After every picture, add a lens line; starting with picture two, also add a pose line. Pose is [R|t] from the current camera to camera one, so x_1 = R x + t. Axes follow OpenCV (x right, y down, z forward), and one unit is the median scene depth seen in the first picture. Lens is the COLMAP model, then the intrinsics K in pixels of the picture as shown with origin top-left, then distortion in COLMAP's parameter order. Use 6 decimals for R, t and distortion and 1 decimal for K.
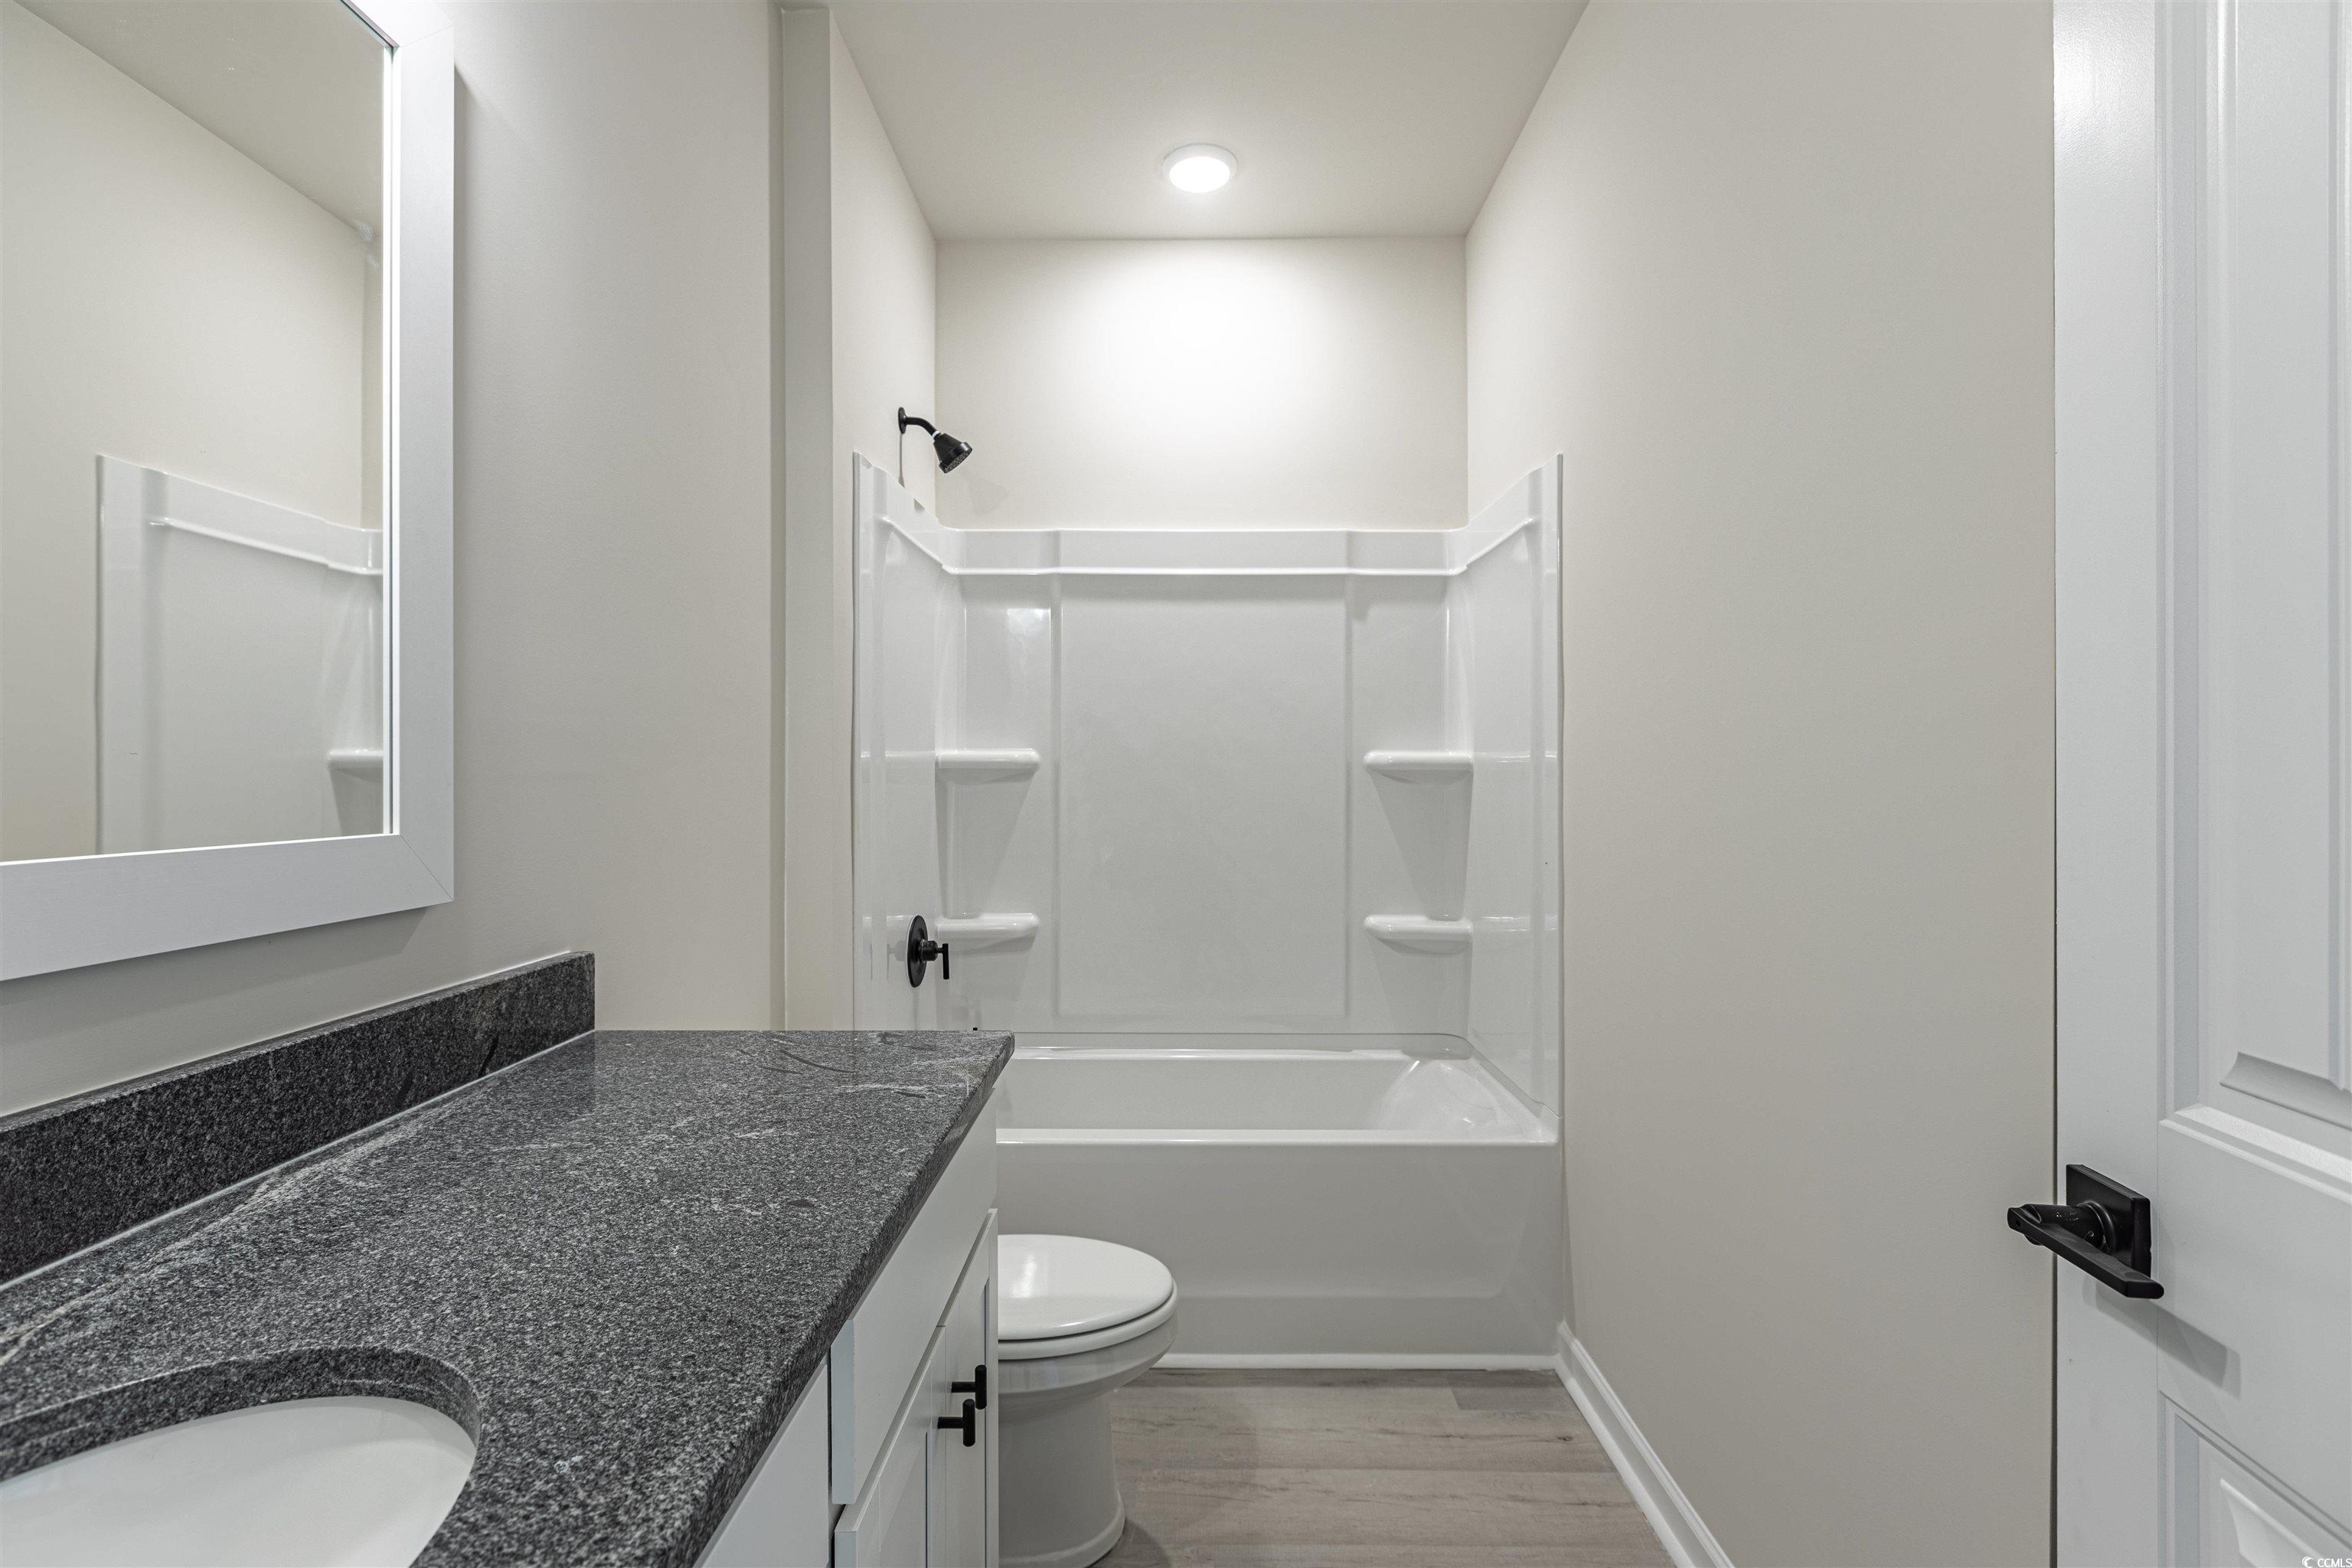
lens RADIAL K [[1079.9, 0, 1176.3], [0, 1079.9, 775.3], [0, 0, 1]] dist [0.002389, -0.010295]
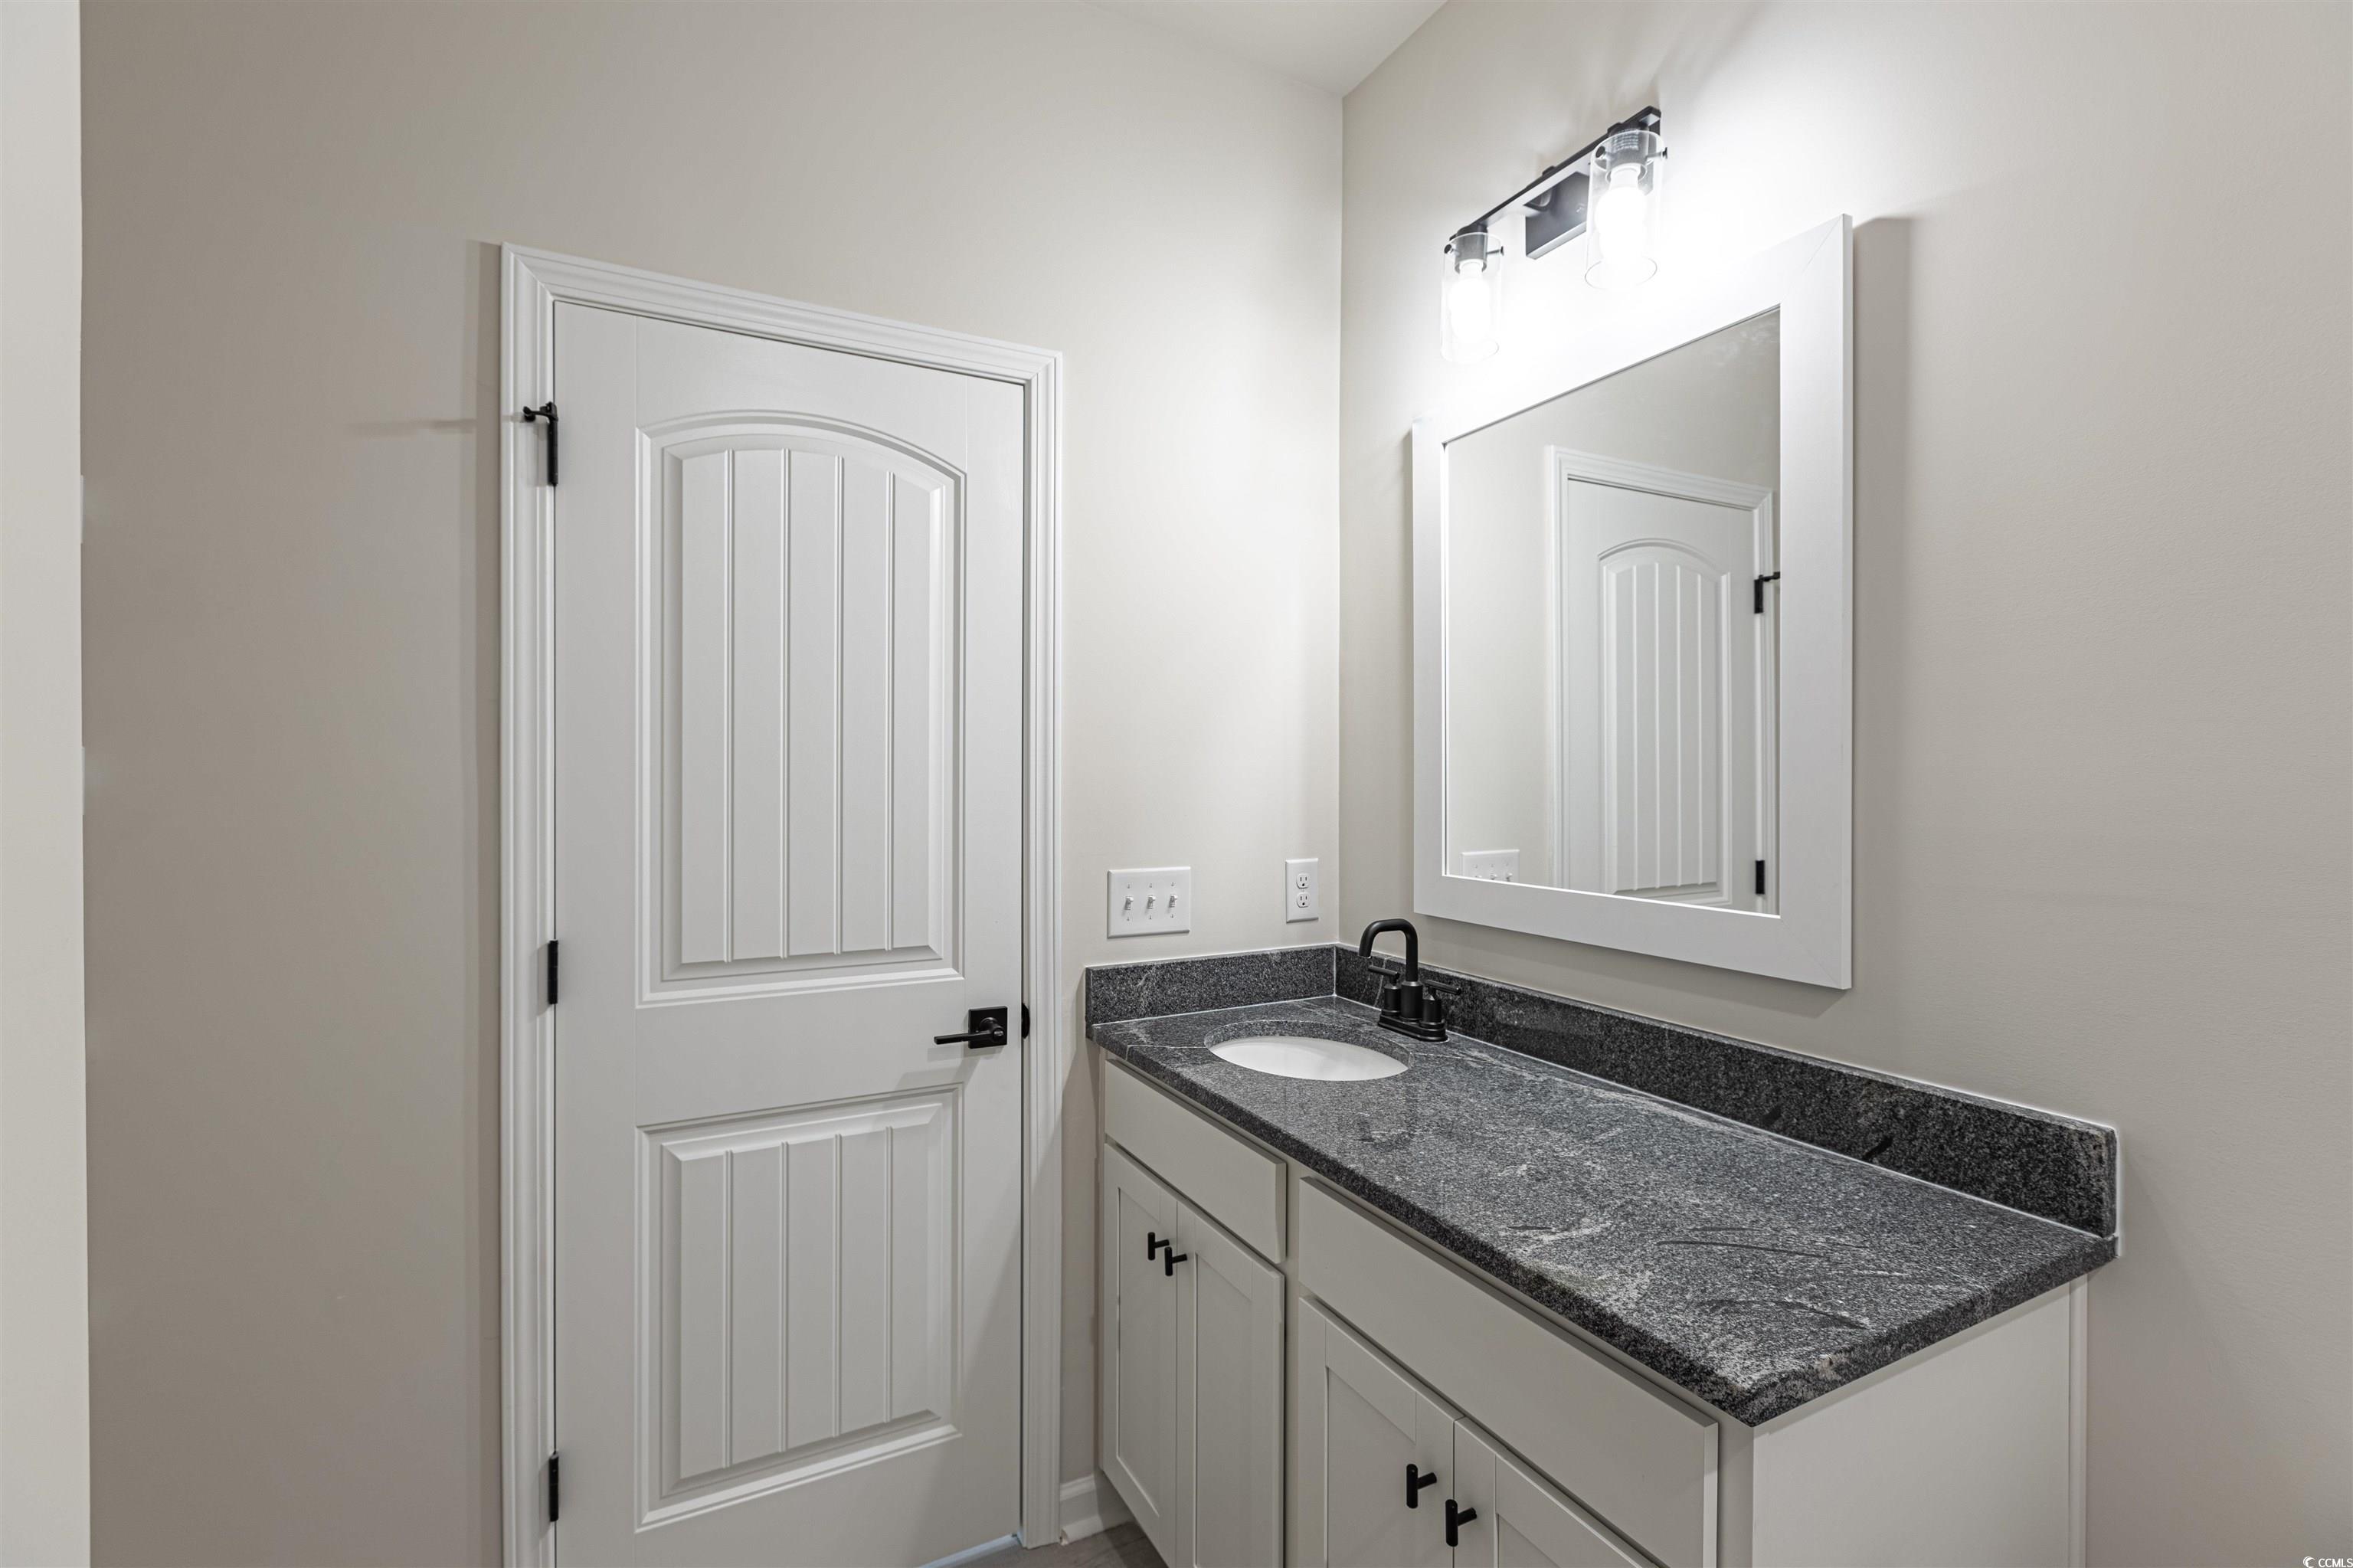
lens RADIAL K [[1080.4, 0, 1176.8], [0, 1080.4, 775.3], [0, 0, 1]] dist [0.002389, -0.010295]
pose [[-0.886213, 0.003348, -0.463267, 0.535786], [-0.000374, 0.999968, 0.007942, -0.131674], [0.463279, 0.007211, -0.886183, 1.896143]]
